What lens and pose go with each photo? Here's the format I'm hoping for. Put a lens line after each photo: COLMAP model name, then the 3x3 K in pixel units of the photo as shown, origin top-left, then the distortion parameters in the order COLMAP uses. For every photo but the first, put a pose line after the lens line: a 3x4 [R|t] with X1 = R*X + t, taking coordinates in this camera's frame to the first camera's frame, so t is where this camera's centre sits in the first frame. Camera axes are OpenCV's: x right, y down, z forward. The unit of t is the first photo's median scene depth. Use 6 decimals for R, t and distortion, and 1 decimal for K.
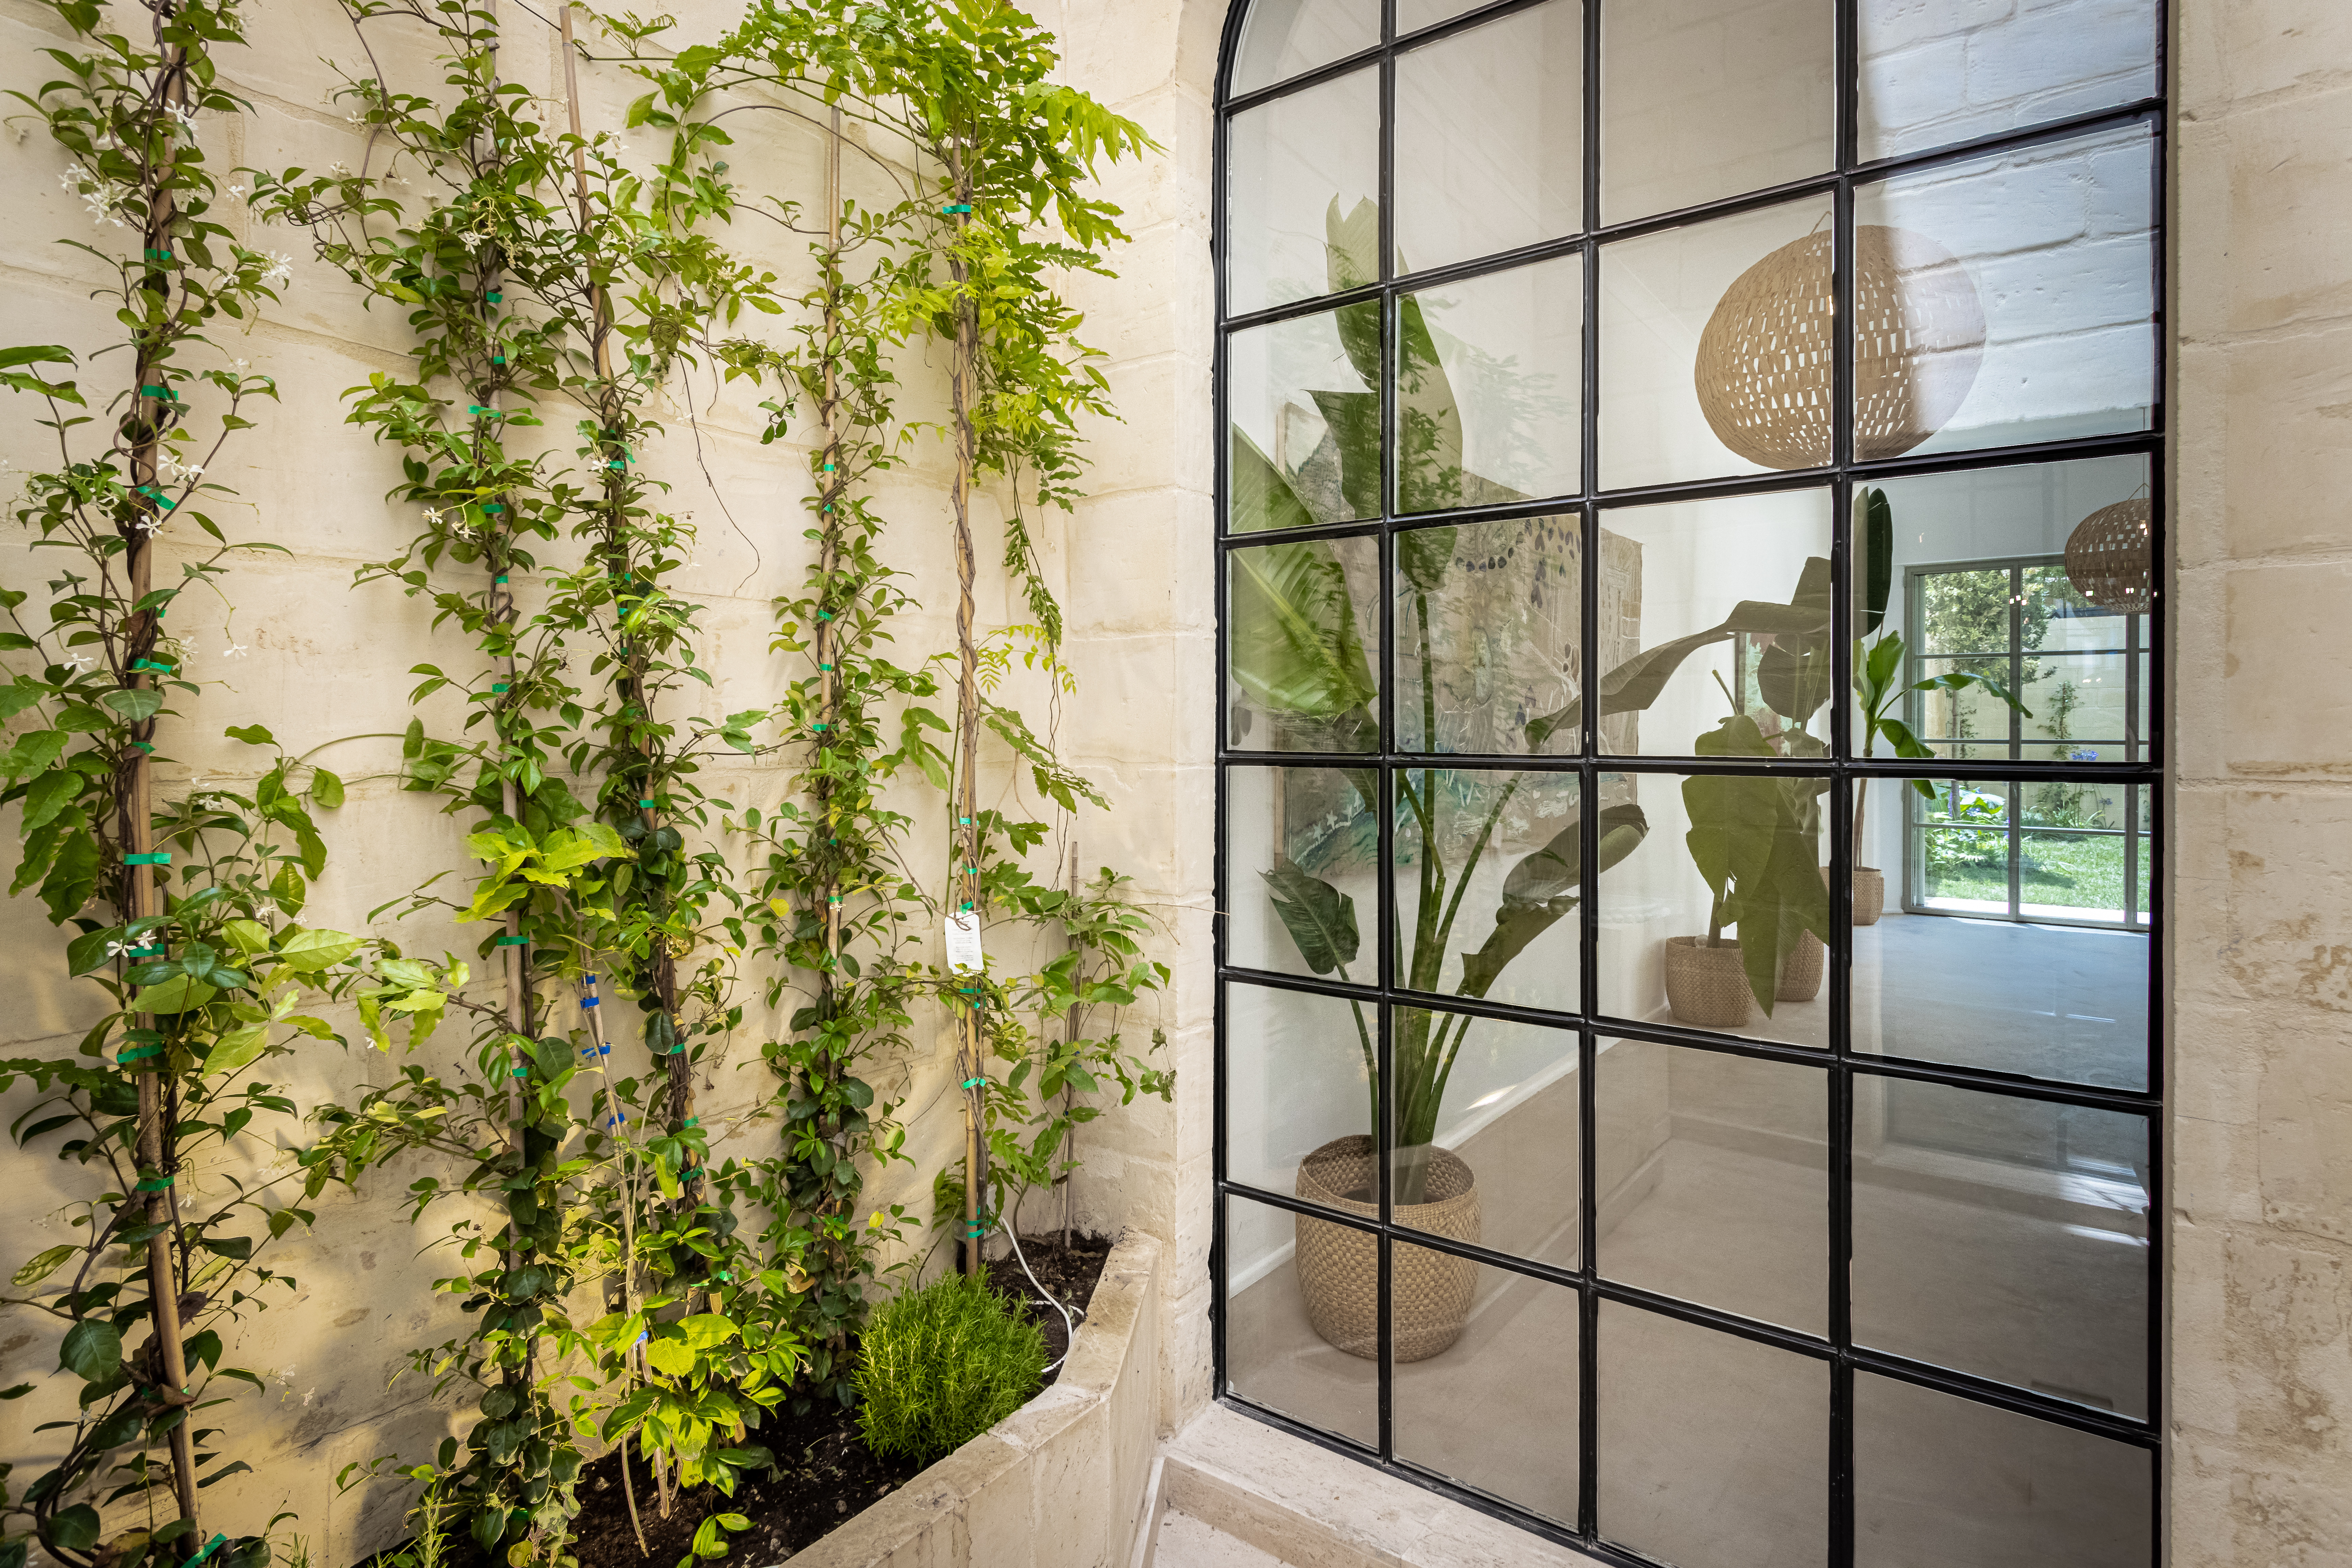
lens RADIAL K [[1226.6, 0, 1178.7], [0, 1226.6, 718.2], [0, 0, 1]] dist [-0.000482, -0.000054]
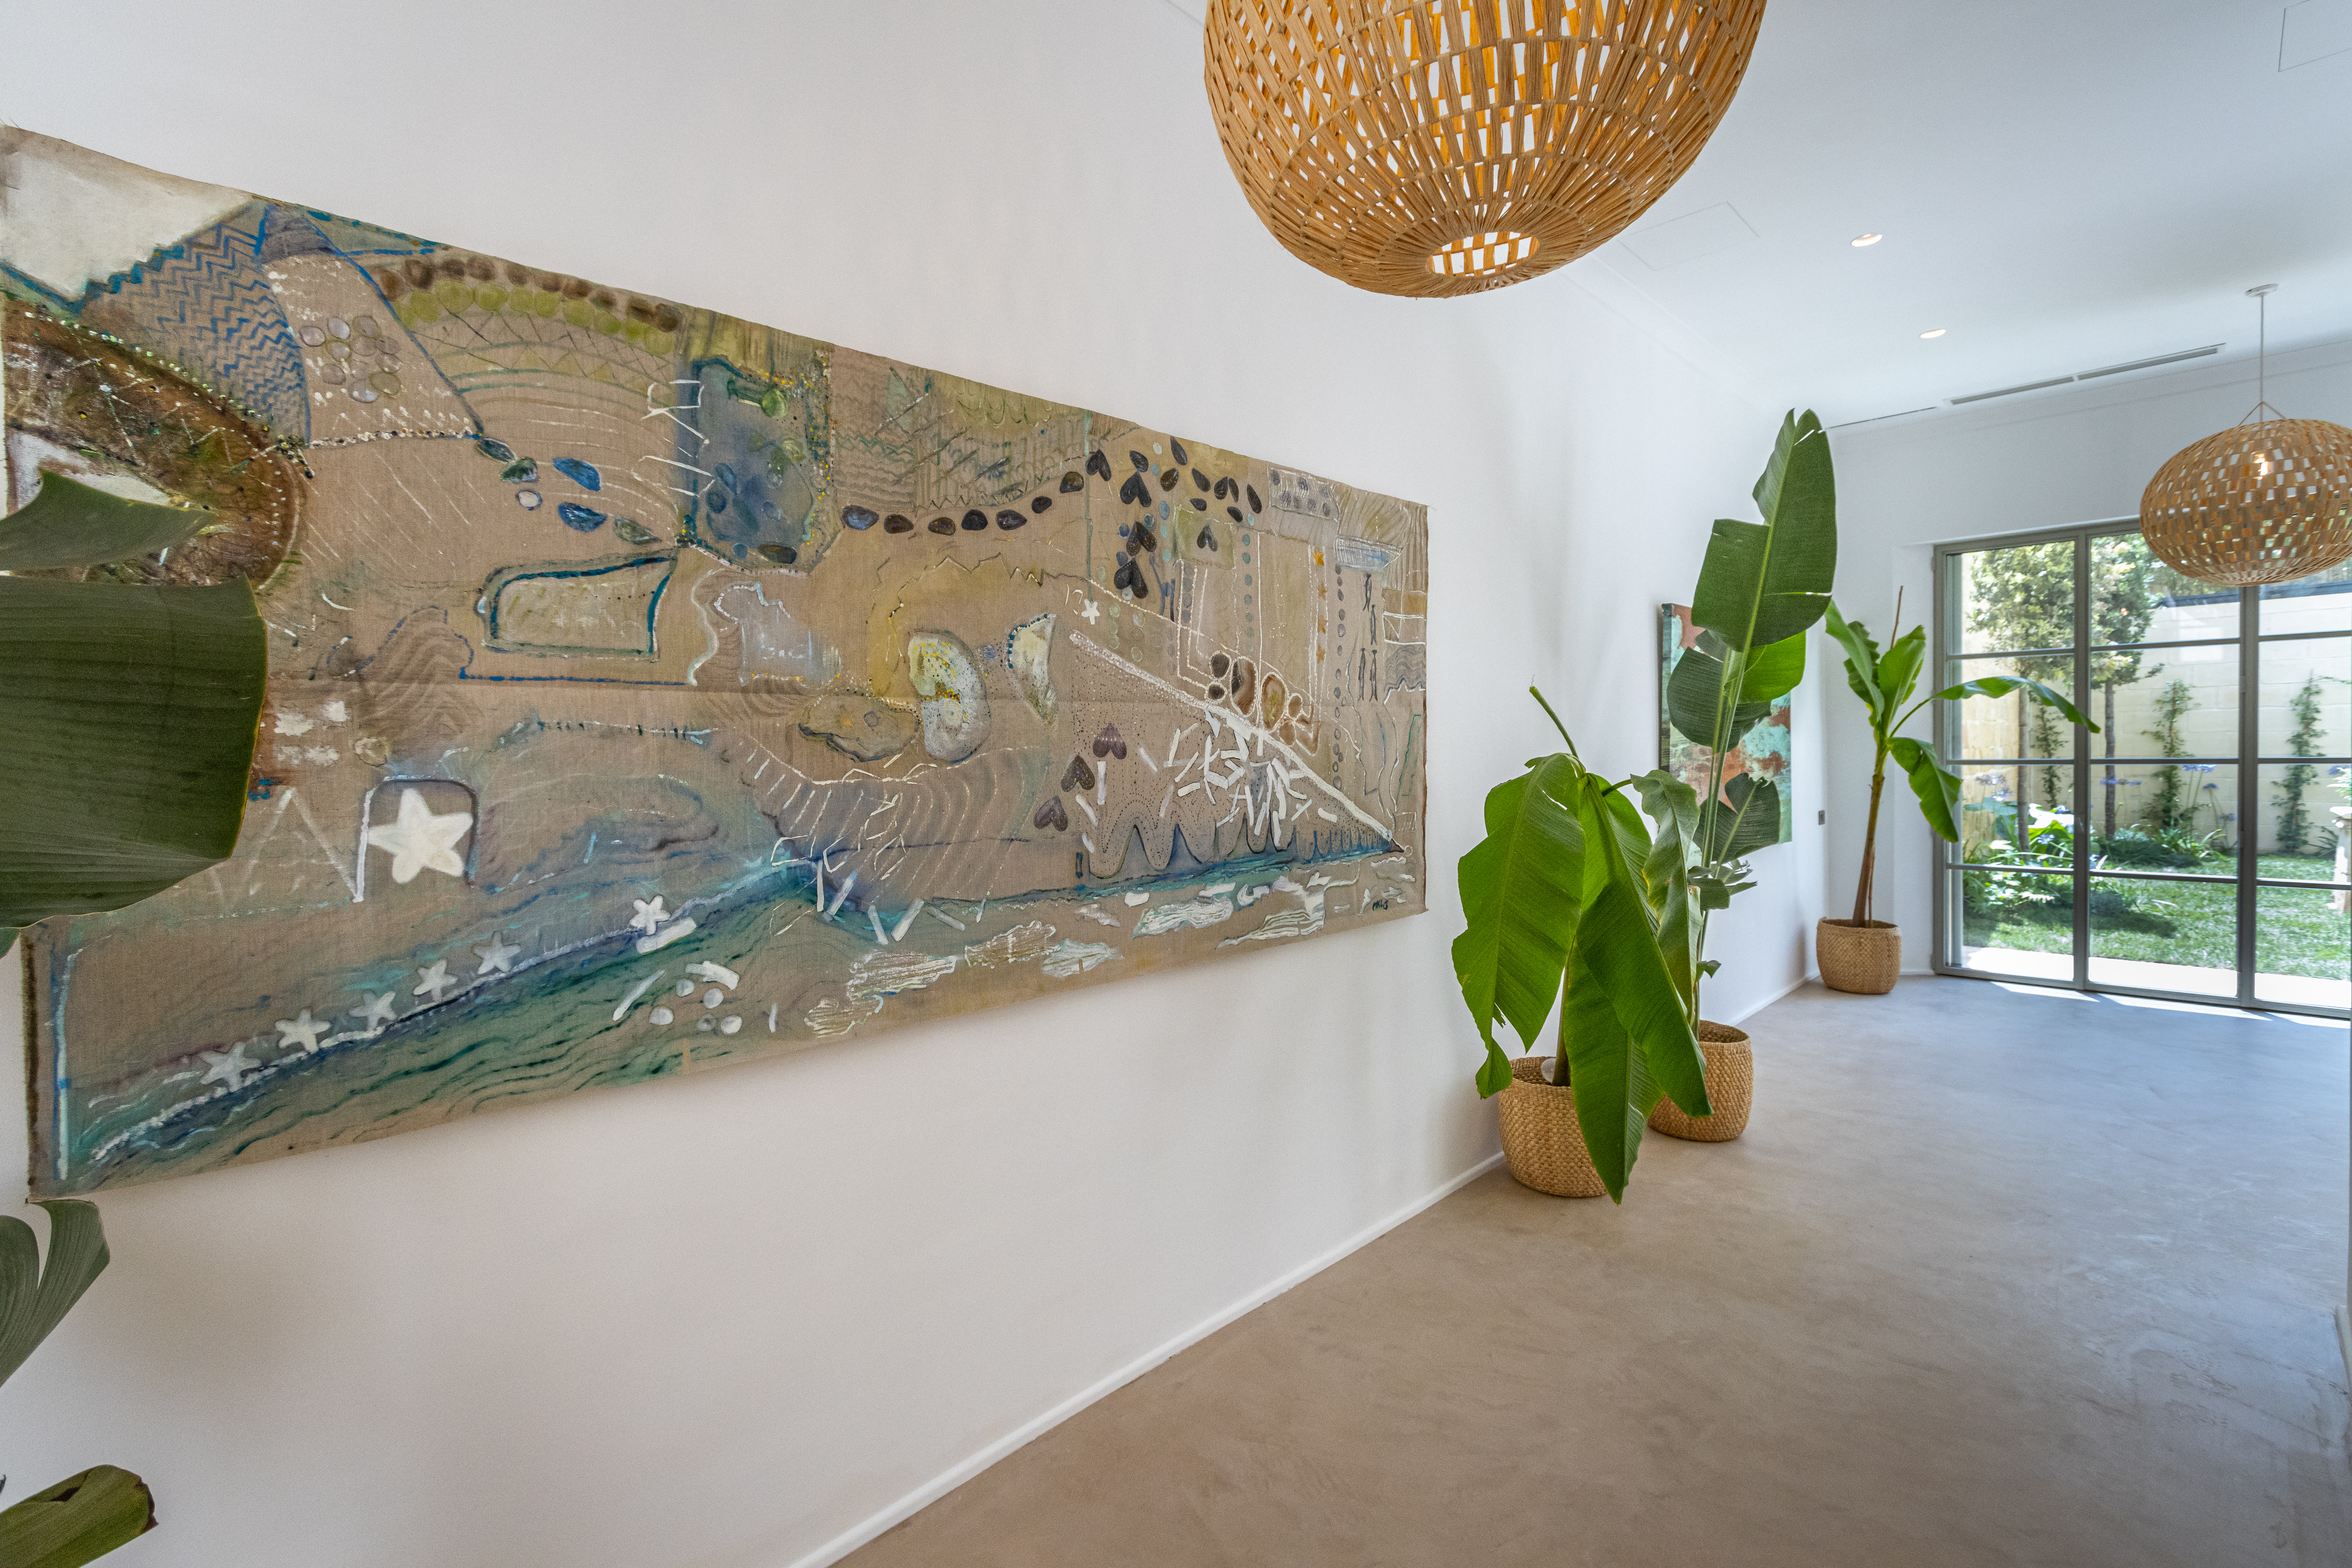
lens RADIAL K [[1100.3, 0, 1164.5], [0, 1100.3, 764.7], [0, 0, 1]] dist [0.001934, 0.000021]
pose [[0.991479, -0.019283, -0.128828, 0.164709], [0.022591, 0.999450, 0.024268, -0.008052], [0.128289, -0.026971, 0.991370, 0.195114]]
